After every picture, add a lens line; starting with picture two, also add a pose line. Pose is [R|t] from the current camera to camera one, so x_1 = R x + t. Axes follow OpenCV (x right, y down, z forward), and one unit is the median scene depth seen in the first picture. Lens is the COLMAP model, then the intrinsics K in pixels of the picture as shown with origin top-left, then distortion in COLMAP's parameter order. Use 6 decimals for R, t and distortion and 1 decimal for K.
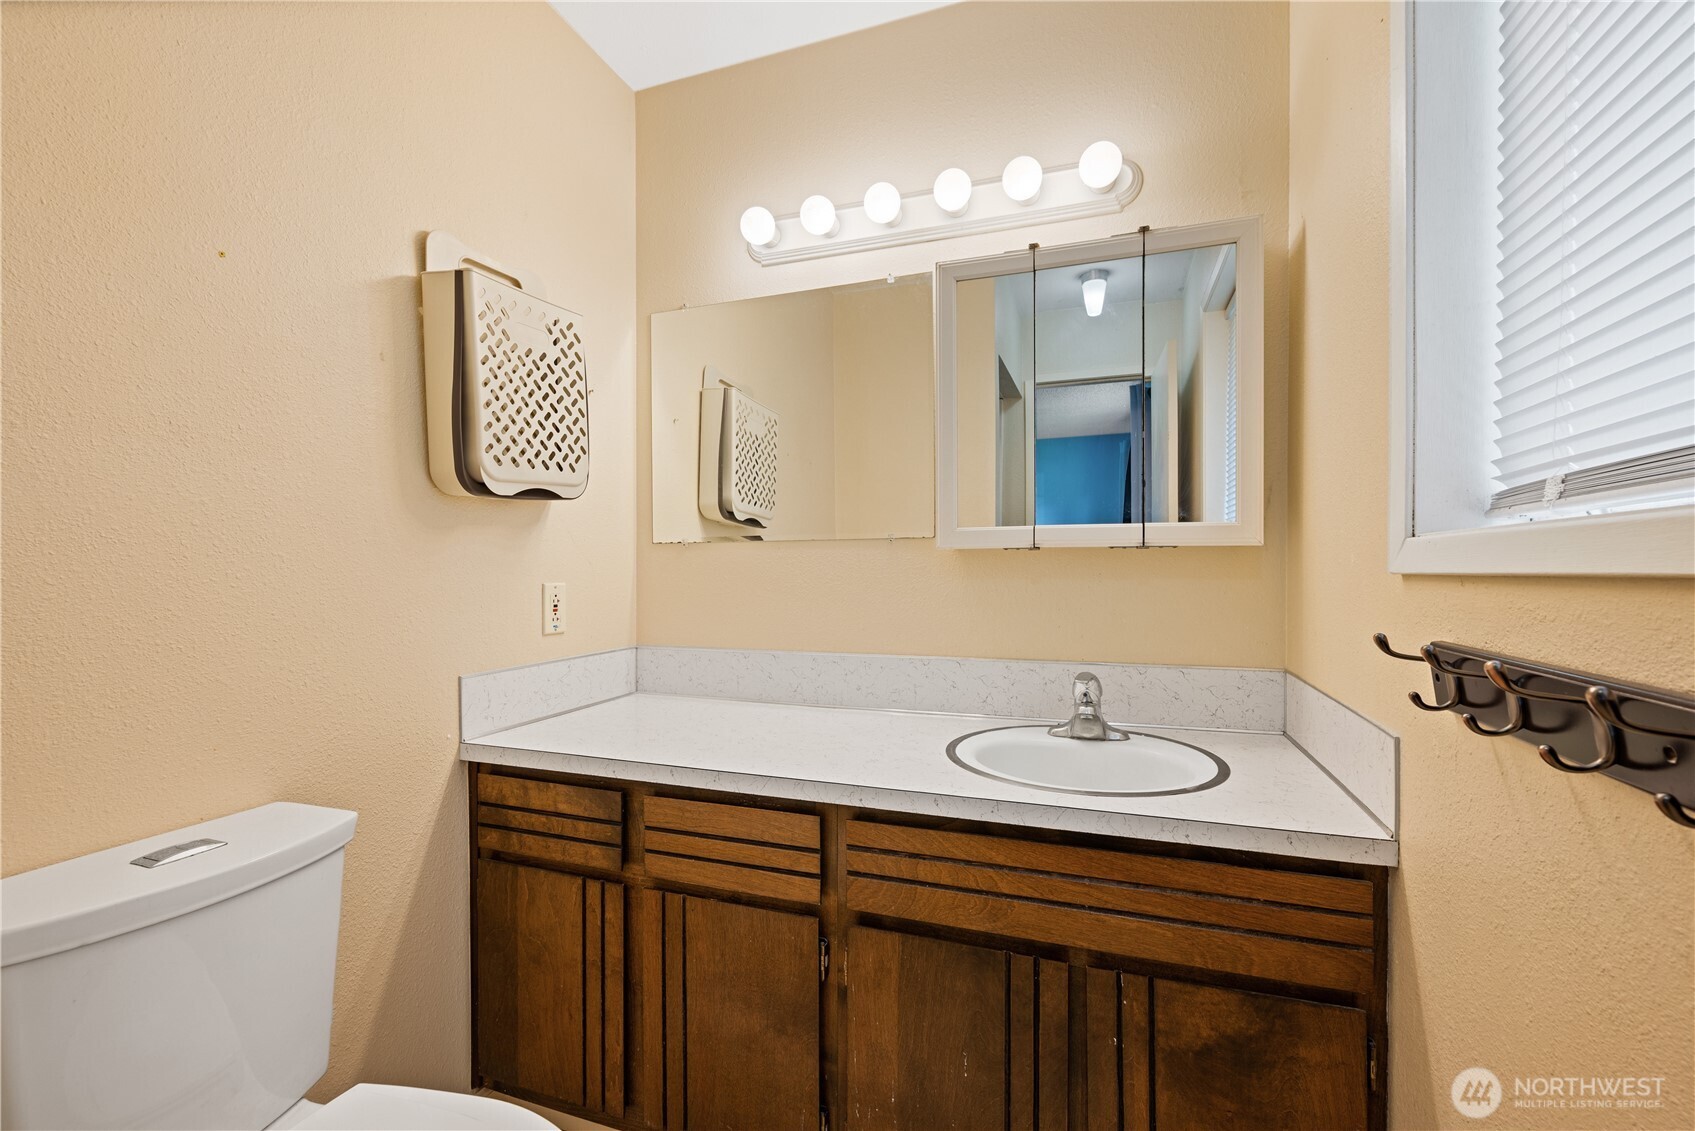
lens RADIAL K [[739.7, 0, 849.3], [0, 739.7, 574.4], [0, 0, 1]] dist [0.001243, 0.000902]
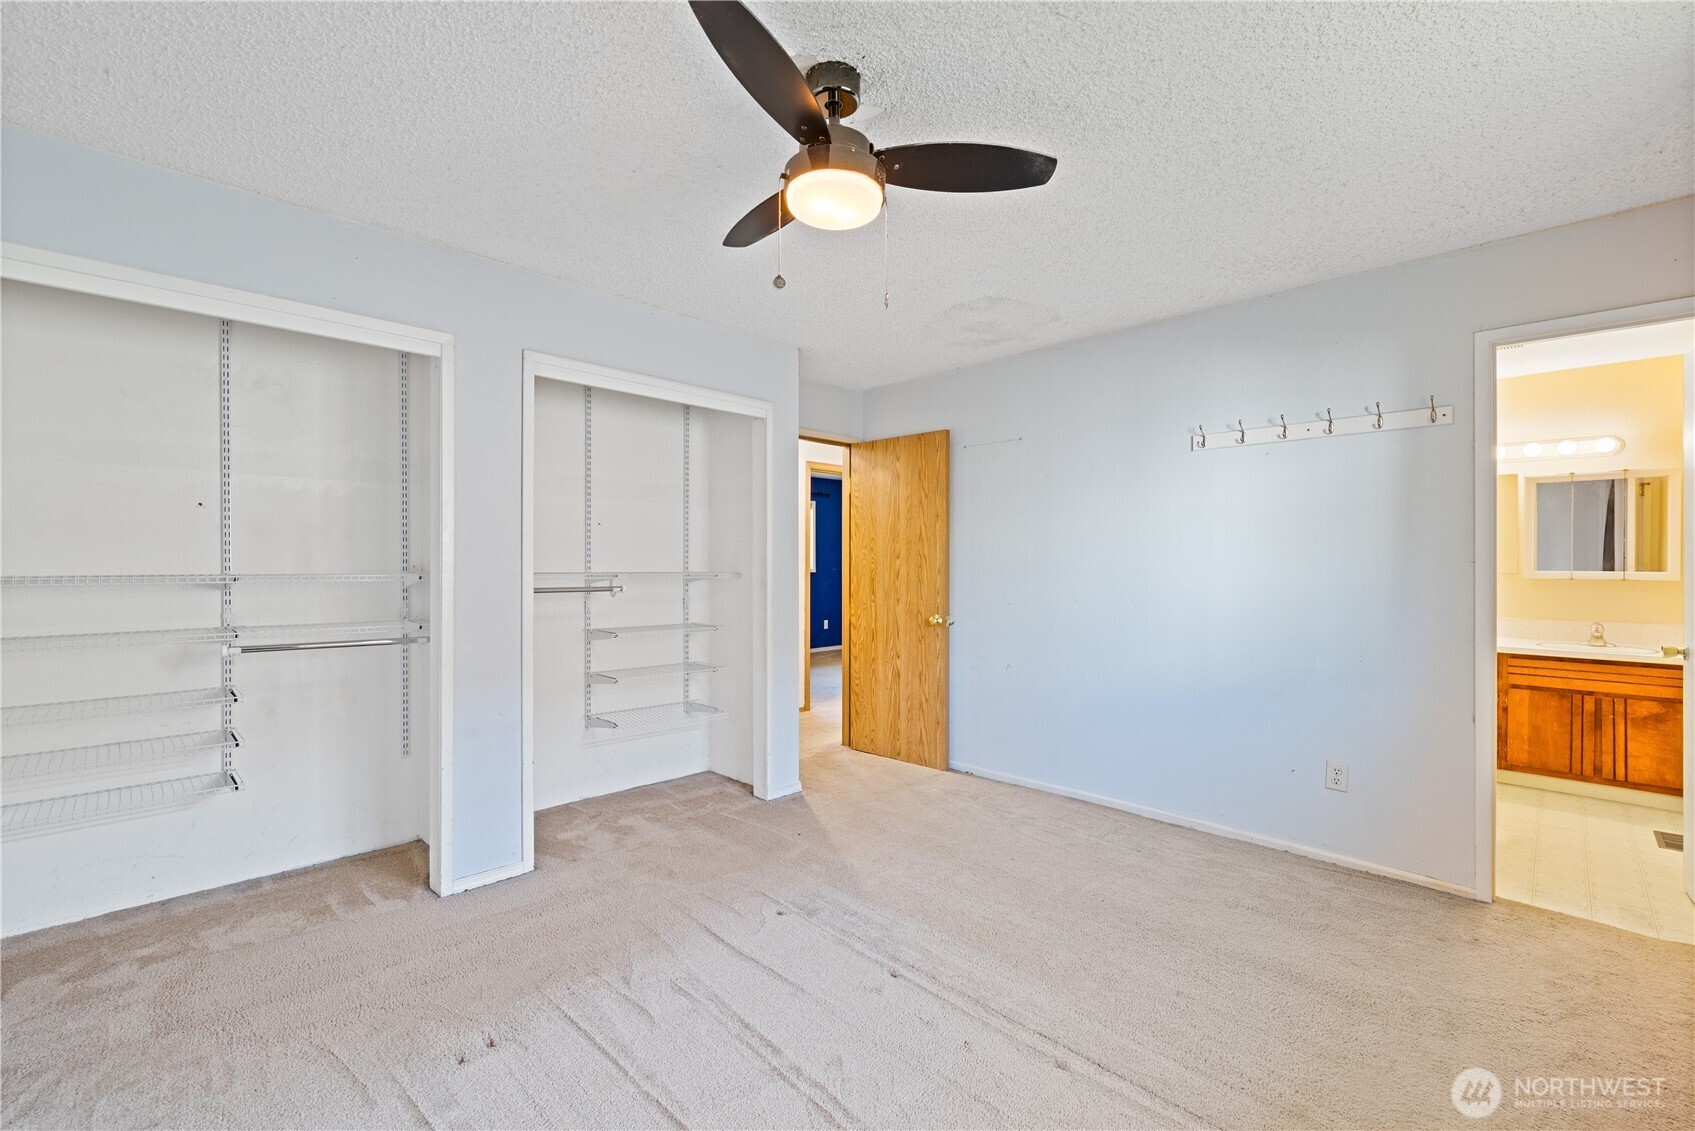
lens RADIAL K [[739.7, 0, 836.0], [0, 739.7, 564.7], [0, 0, 1]] dist [0.001243, 0.000902]
pose [[0.903978, 0.003587, -0.427563, -1.500092], [-0.002696, 0.999993, 0.002689, -0.121283], [0.427570, -0.001278, 0.903982, -3.839269]]
